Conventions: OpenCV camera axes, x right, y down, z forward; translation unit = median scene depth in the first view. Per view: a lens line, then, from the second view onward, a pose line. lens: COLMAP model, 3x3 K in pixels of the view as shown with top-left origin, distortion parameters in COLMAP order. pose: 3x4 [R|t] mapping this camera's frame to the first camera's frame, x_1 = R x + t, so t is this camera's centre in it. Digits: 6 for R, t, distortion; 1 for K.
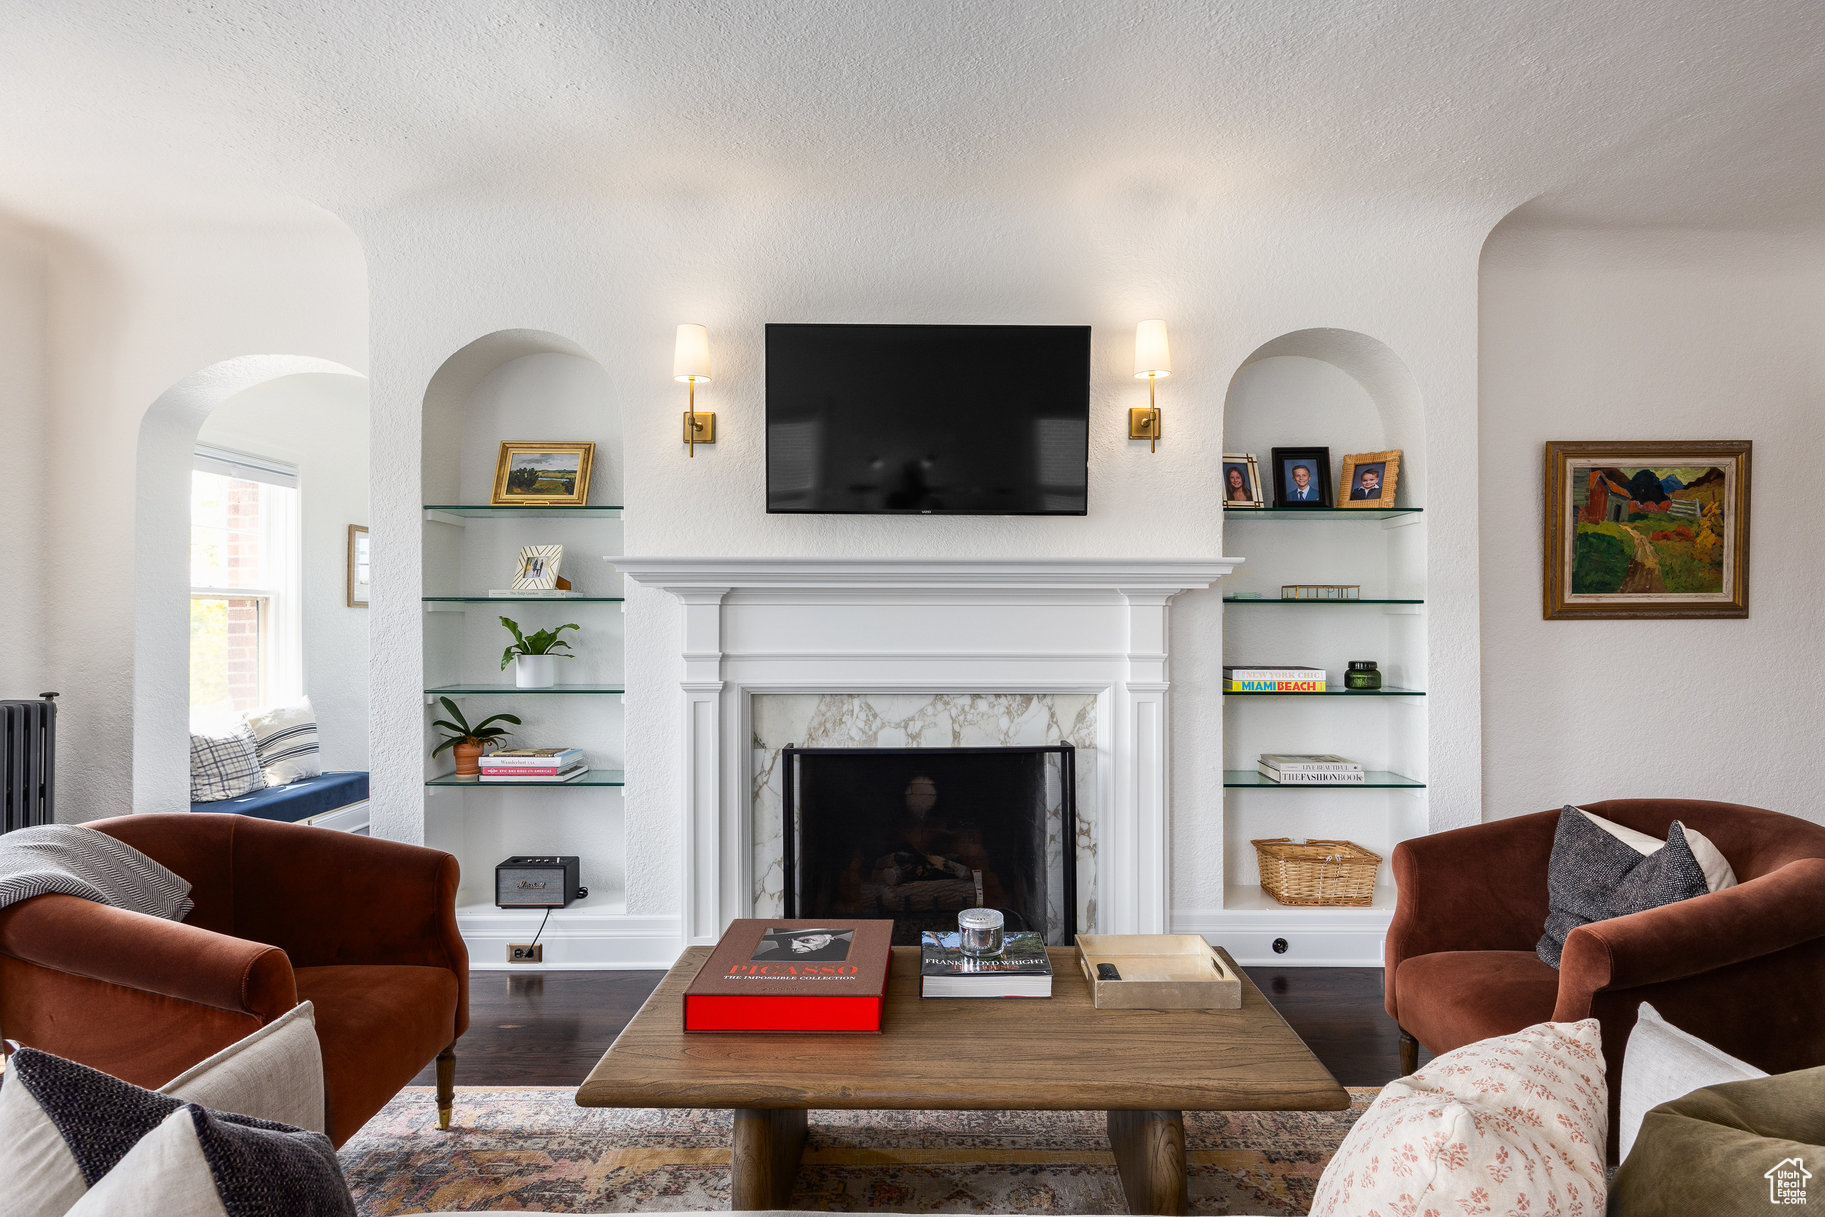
lens RADIAL K [[943.0, 0, 912.9], [0, 943.0, 619.4], [0, 0, 1]] dist [-0.002077, -0.000273]
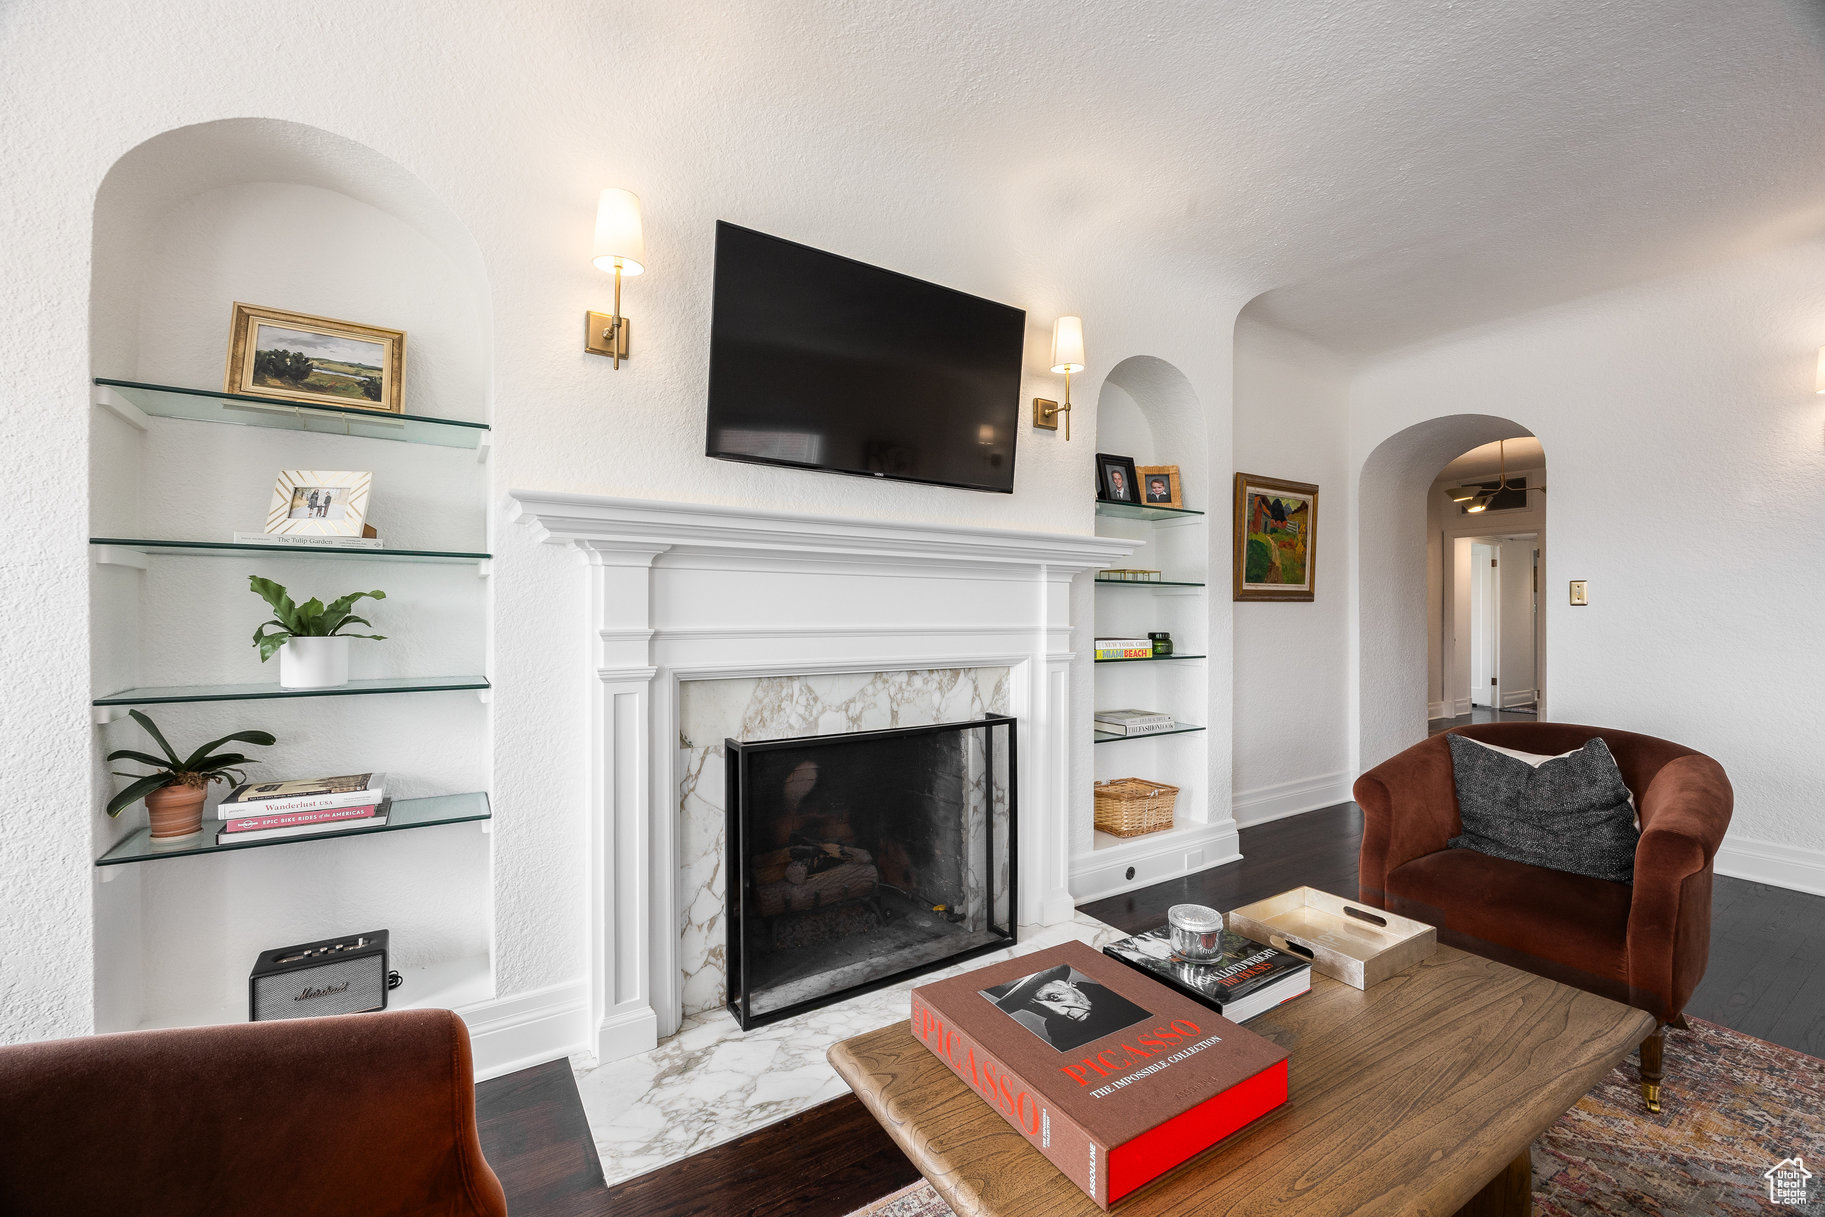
lens RADIAL K [[750.1, 0, 912.1], [0, 750.1, 610.0], [0, 0, 1]] dist [-0.012352, 0.000413]
pose [[0.841574, 0.004713, 0.540122, -0.338822], [-0.004100, 0.999989, -0.002336, 0.019125], [-0.540127, -0.000249, 0.841583, 0.350317]]
